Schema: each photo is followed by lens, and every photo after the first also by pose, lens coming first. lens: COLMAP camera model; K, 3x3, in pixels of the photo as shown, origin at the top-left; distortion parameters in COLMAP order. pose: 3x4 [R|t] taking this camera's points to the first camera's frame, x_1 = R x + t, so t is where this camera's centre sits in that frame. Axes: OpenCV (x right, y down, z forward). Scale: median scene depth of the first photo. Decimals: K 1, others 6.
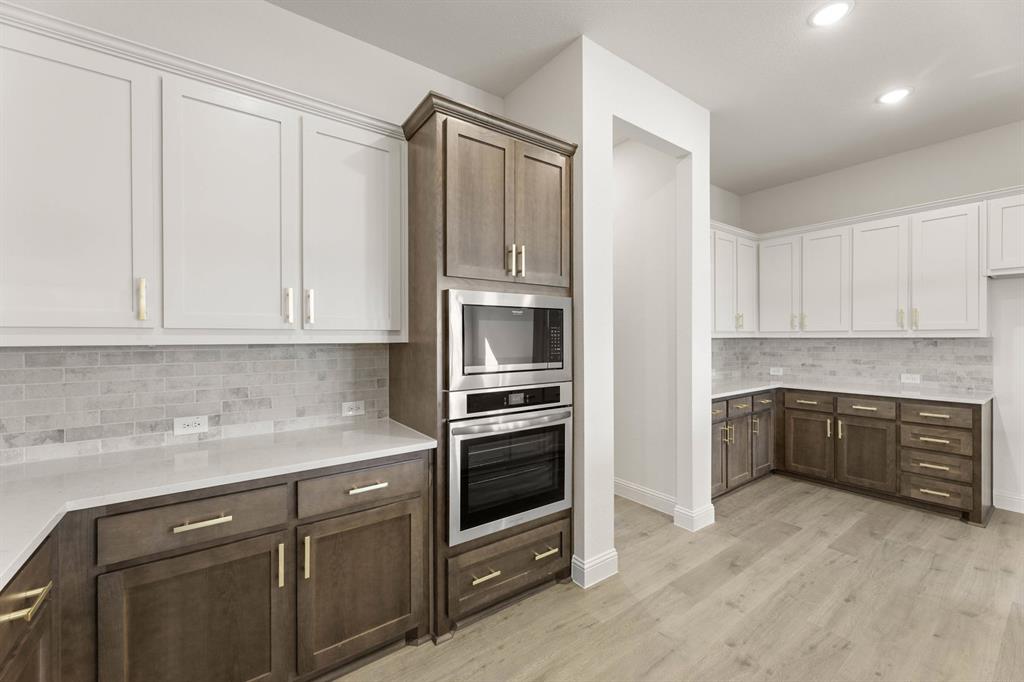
lens RADIAL K [[414.1, 0, 512.0], [0, 414.1, 341.0], [0, 0, 1]] dist [-0.000540, 0.000246]
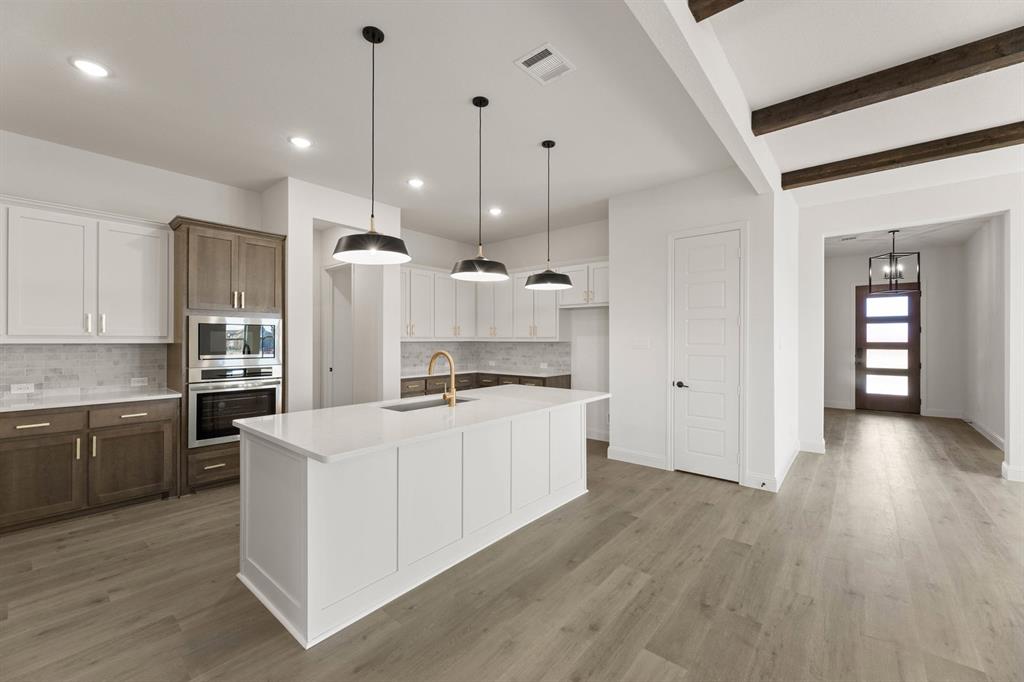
lens RADIAL K [[414.1, 0, 512.0], [0, 414.1, 341.0], [0, 0, 1]] dist [-0.000540, 0.000246]
pose [[0.971741, 0.004154, 0.236012, 0.792124], [-0.002321, 0.999965, -0.008044, 0.006148], [-0.236037, 0.007269, 0.971717, -1.144435]]
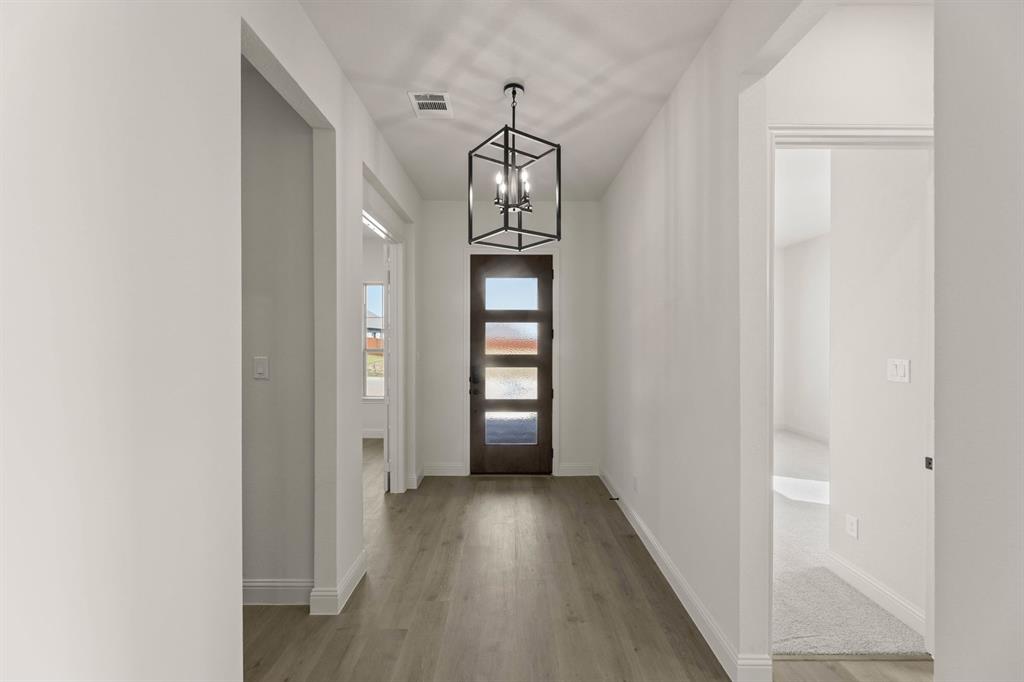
lens RADIAL K [[414.1, 0, 512.0], [0, 414.1, 341.0], [0, 0, 1]] dist [-0.000540, 0.000246]
pose [[0.584053, -0.008482, 0.811671, 3.286172], [0.003300, 0.999962, 0.008075, -0.115974], [-0.811709, -0.002038, 0.584059, 0.470313]]
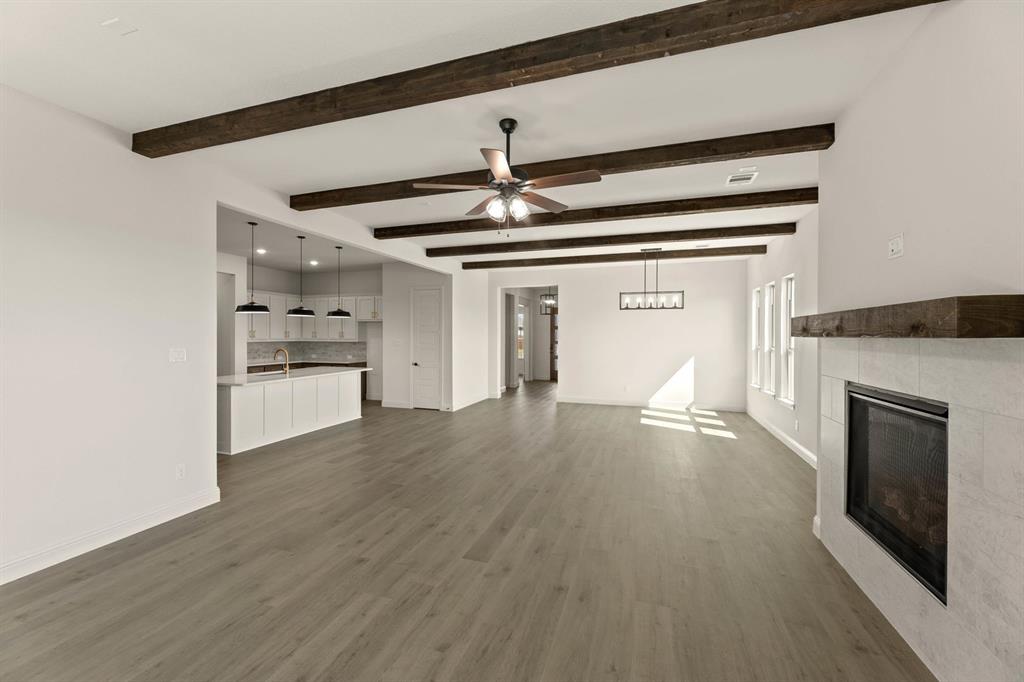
lens RADIAL K [[415.2, 0, 507.7], [0, 415.2, 339.0], [0, 0, 1]] dist [-0.000937, -0.000018]
pose [[0.820379, 0.000801, 0.571819, 0.493935], [-0.000645, 1.000000, -0.000475, -0.042947], [-0.571819, 0.000021, 0.820380, -3.241414]]
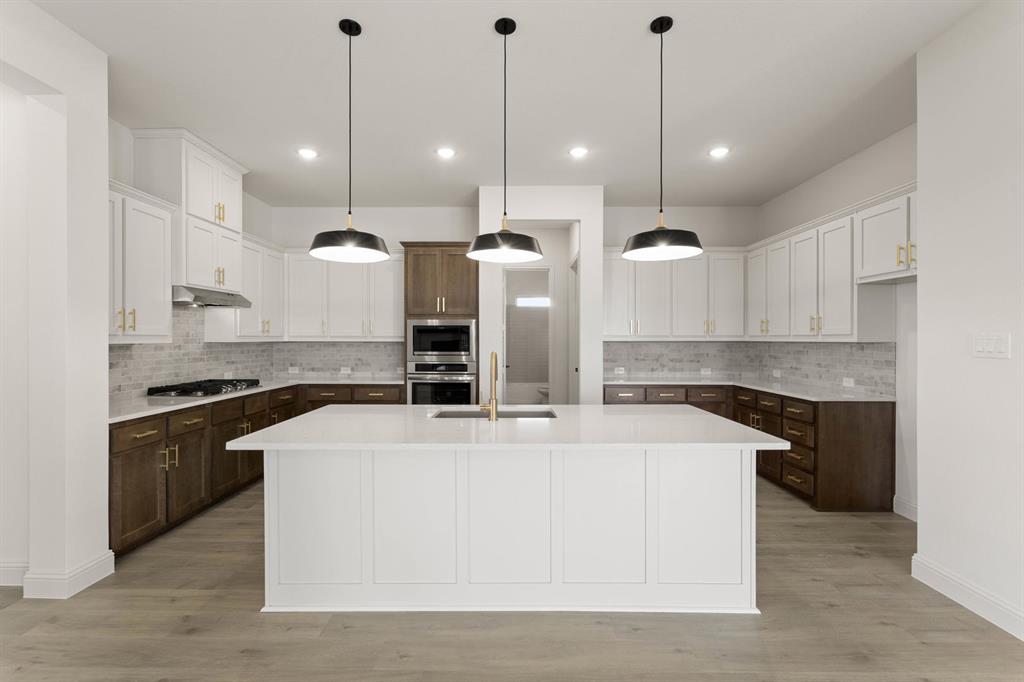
lens RADIAL K [[437.6, 0, 503.9], [0, 437.6, 342.6], [0, 0, 1]] dist [-0.000347, -0.000111]
pose [[0.801206, 0.009675, -0.598310, 1.694480], [-0.009969, 0.999946, 0.002820, -0.002118], [0.598305, 0.003705, 0.801260, -0.666461]]
